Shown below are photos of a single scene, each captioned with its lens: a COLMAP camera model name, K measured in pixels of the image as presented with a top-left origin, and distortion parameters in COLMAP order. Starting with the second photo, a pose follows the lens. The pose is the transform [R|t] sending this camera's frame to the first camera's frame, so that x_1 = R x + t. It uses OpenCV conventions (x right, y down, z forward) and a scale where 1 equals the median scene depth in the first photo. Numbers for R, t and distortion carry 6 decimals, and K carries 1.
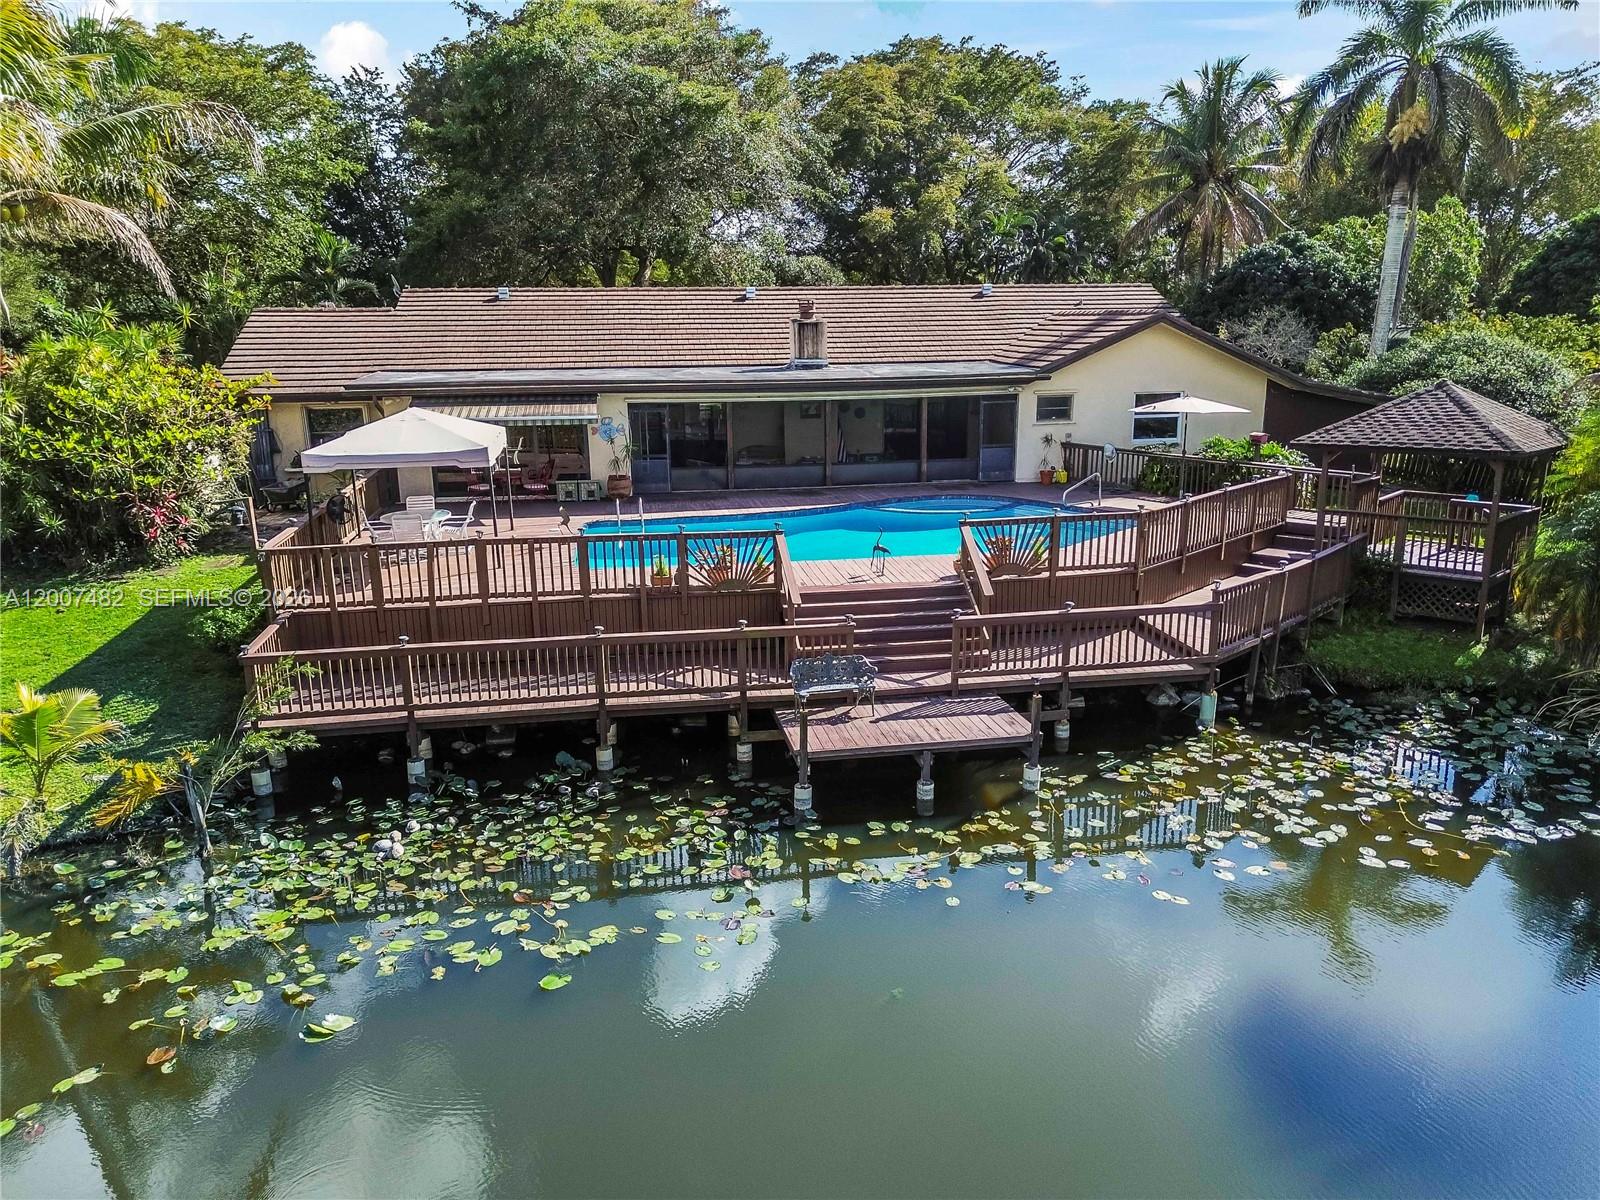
lens RADIAL K [[1132.3, 0, 799.2], [0, 1132.3, 600.7], [0, 0, 1]] dist [0.064828, -0.055218]
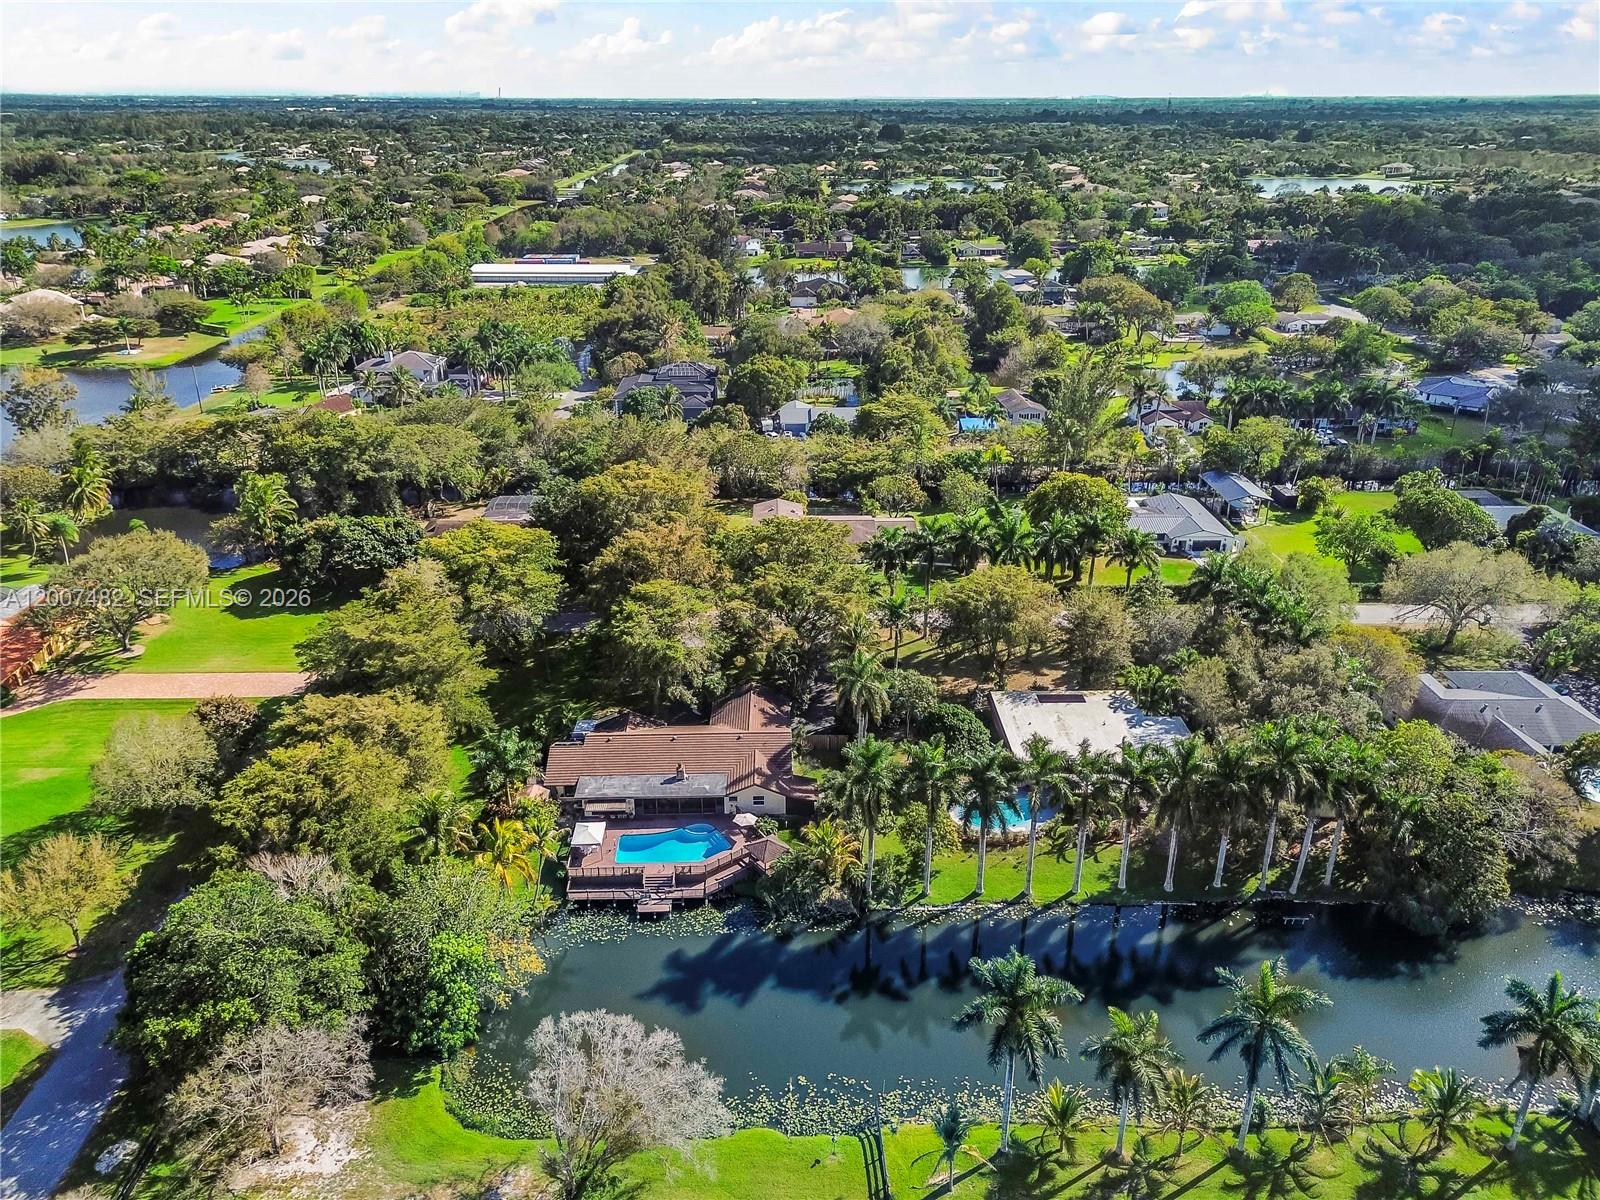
lens RADIAL K [[1132.3, 0, 807.8], [0, 1132.3, 596.6], [0, 0, 1]] dist [0.064828, -0.055218]
pose [[0.991493, 0.065958, -0.112210, 1.649769], [-0.045935, 0.983941, 0.172484, -2.955224], [0.121784, -0.165862, 0.978600, -5.338629]]
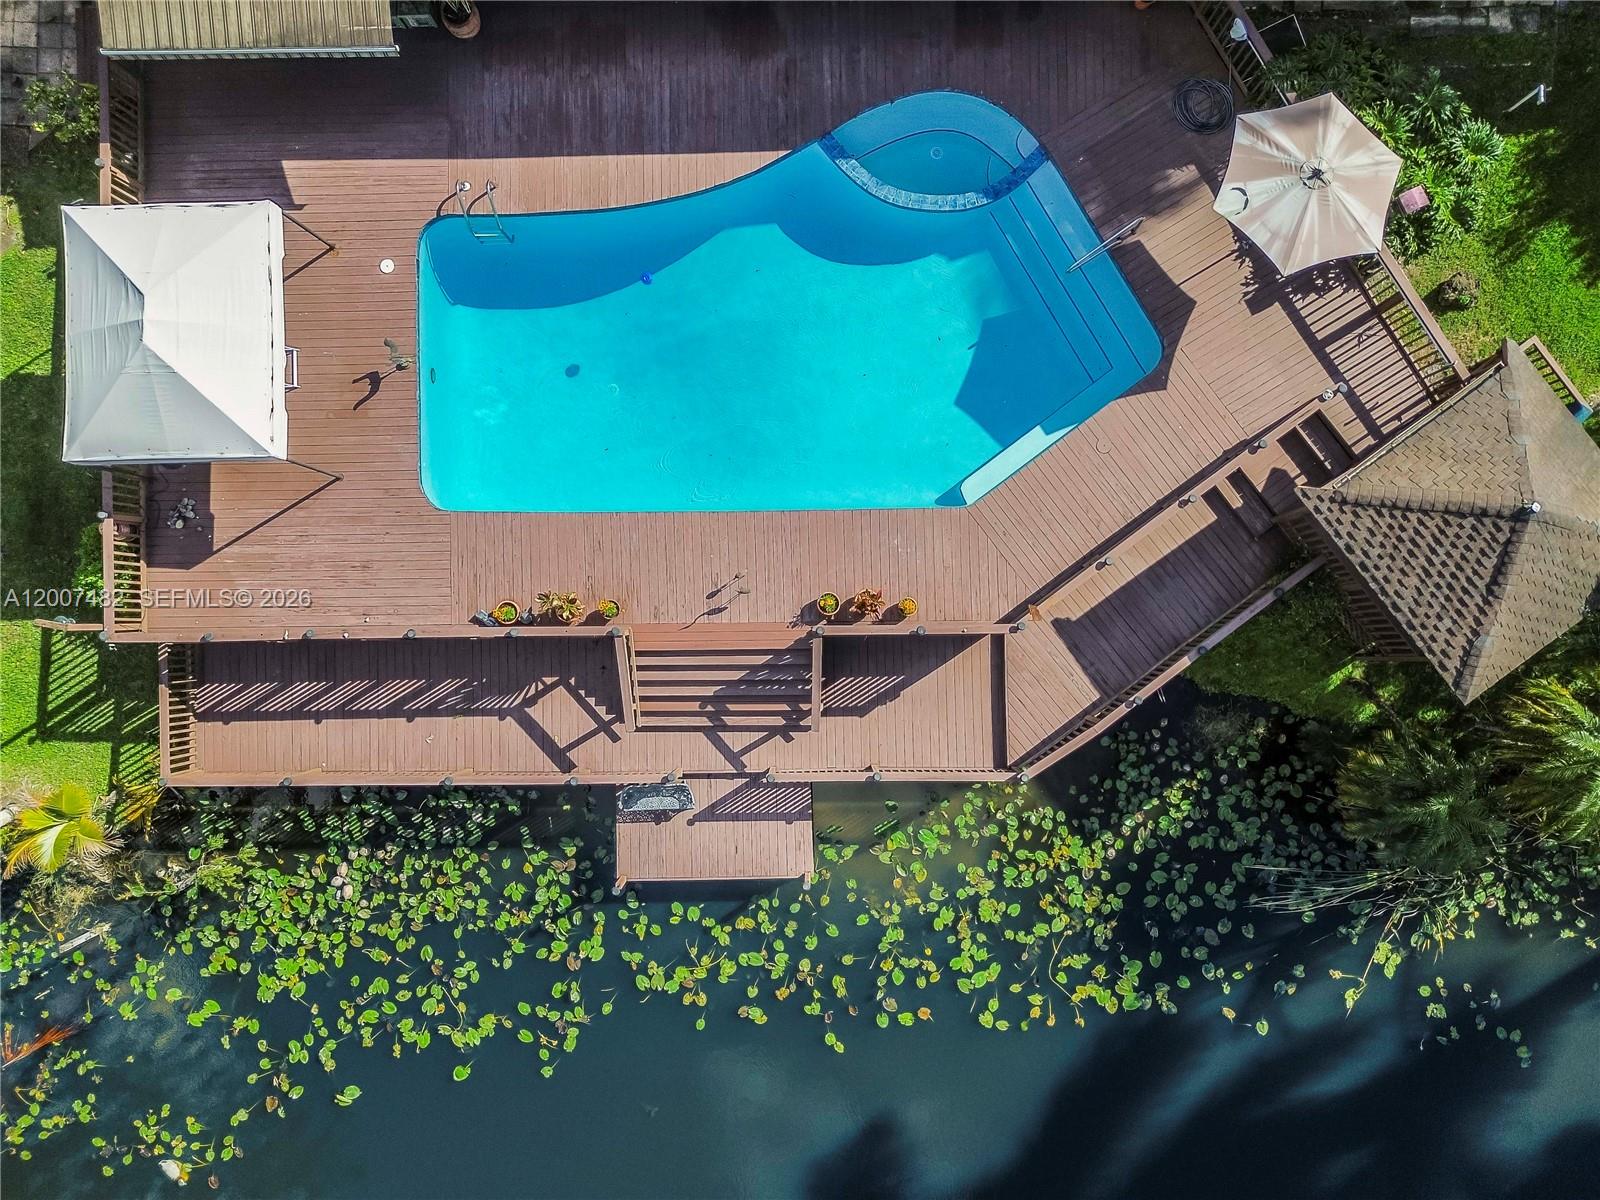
lens RADIAL K [[1132.3, 0, 798.0], [0, 1132.3, 588.3], [0, 0, 1]] dist [0.064828, -0.055218]
pose [[0.989236, 0.145308, -0.017262, 0.158084], [-0.022593, 0.268225, 0.963091, -1.100528], [0.144576, -0.952334, 0.268621, 0.885368]]
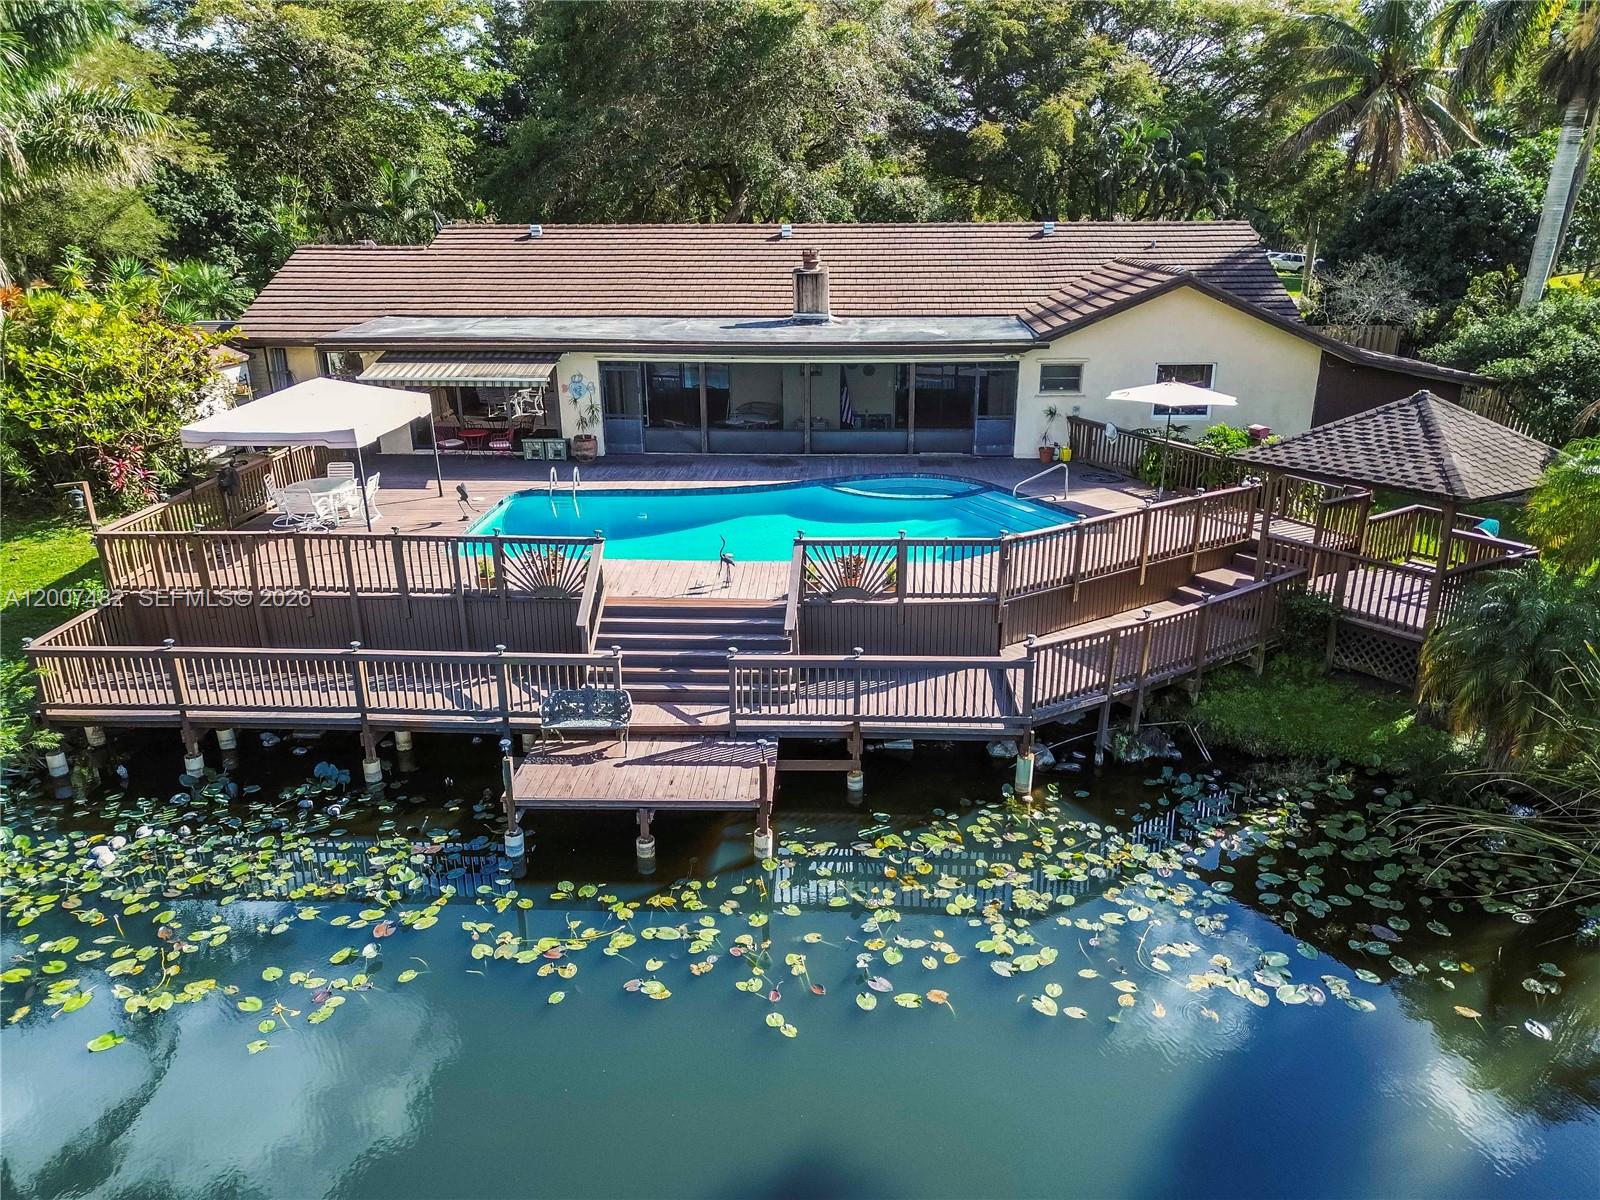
lens RADIAL K [[1132.3, 0, 800.0], [0, 1132.3, 600.0], [0, 0, 1]] dist [0.064828, -0.055218]
pose [[0.978385, 0.073303, -0.193362, 0.370728], [-0.055280, 0.993747, 0.097014, -0.124760], [0.199265, -0.084228, 0.976319, 0.109190]]
